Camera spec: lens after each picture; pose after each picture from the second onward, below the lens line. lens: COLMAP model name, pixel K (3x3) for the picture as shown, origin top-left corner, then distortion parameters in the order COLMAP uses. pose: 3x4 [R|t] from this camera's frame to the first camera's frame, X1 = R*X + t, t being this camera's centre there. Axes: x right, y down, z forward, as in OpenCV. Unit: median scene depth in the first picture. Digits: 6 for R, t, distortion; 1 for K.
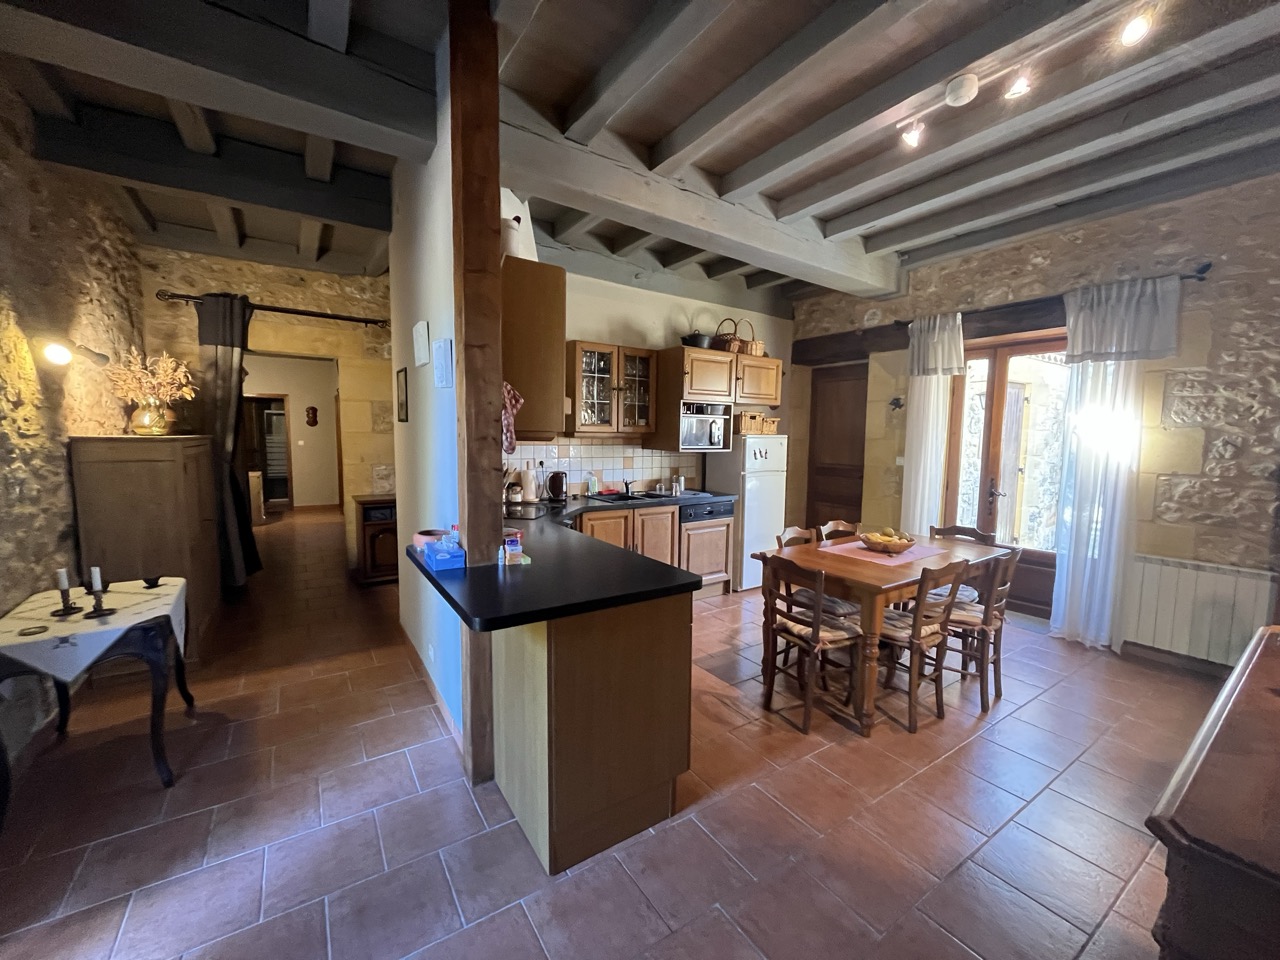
lens RADIAL K [[515.5, 0, 639.1], [0, 515.5, 480.9], [0, 0, 1]] dist [-0.003365, 0.000271]
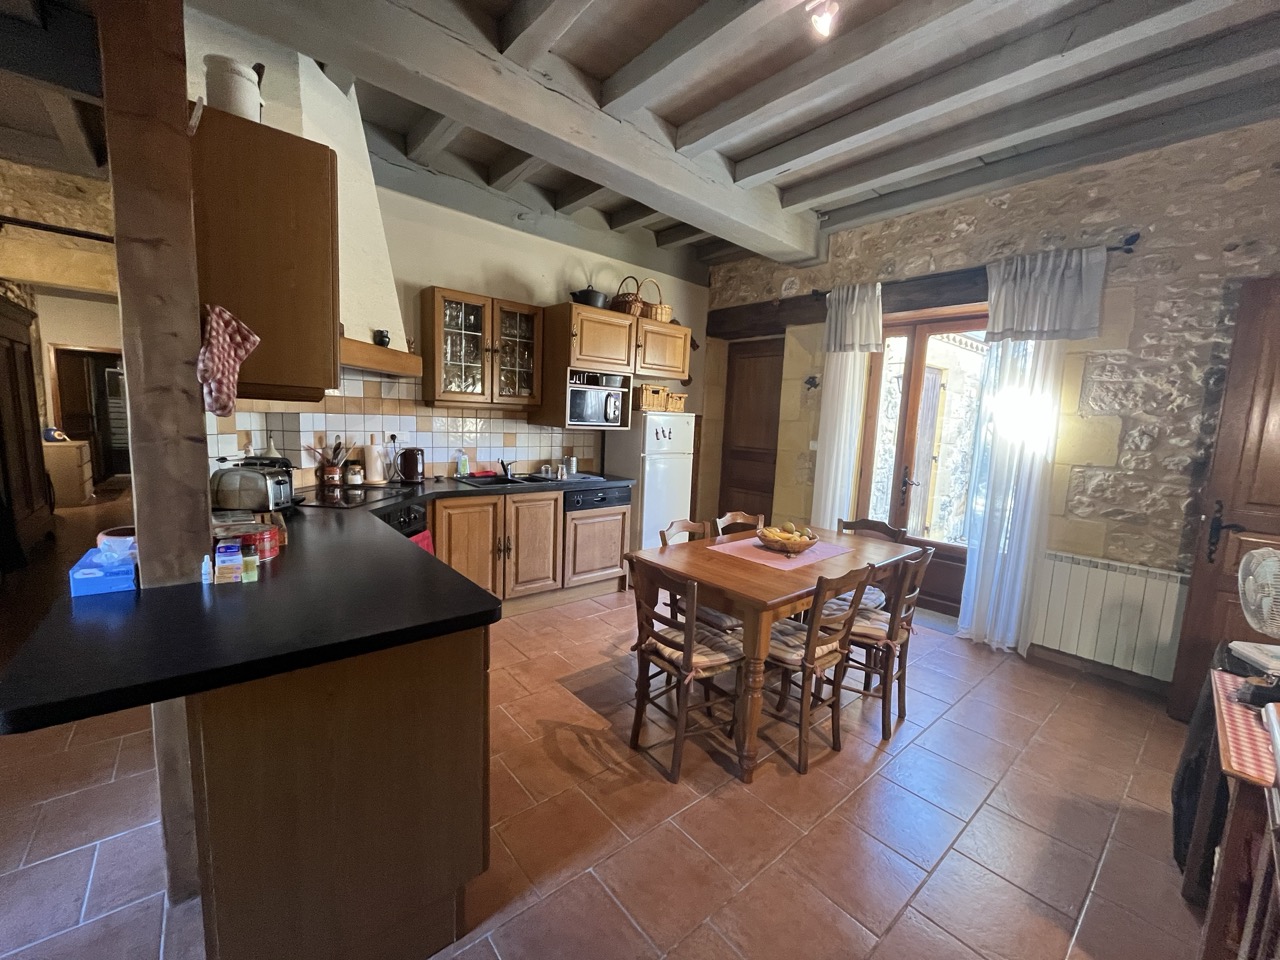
lens RADIAL K [[515.5, 0, 641.5], [0, 515.5, 479.9], [0, 0, 1]] dist [-0.003365, 0.000271]
pose [[0.992392, 0.016126, 0.122061, 0.112406], [-0.020315, 0.999244, 0.033150, -0.001893], [-0.121434, -0.035377, 0.991969, 0.153959]]
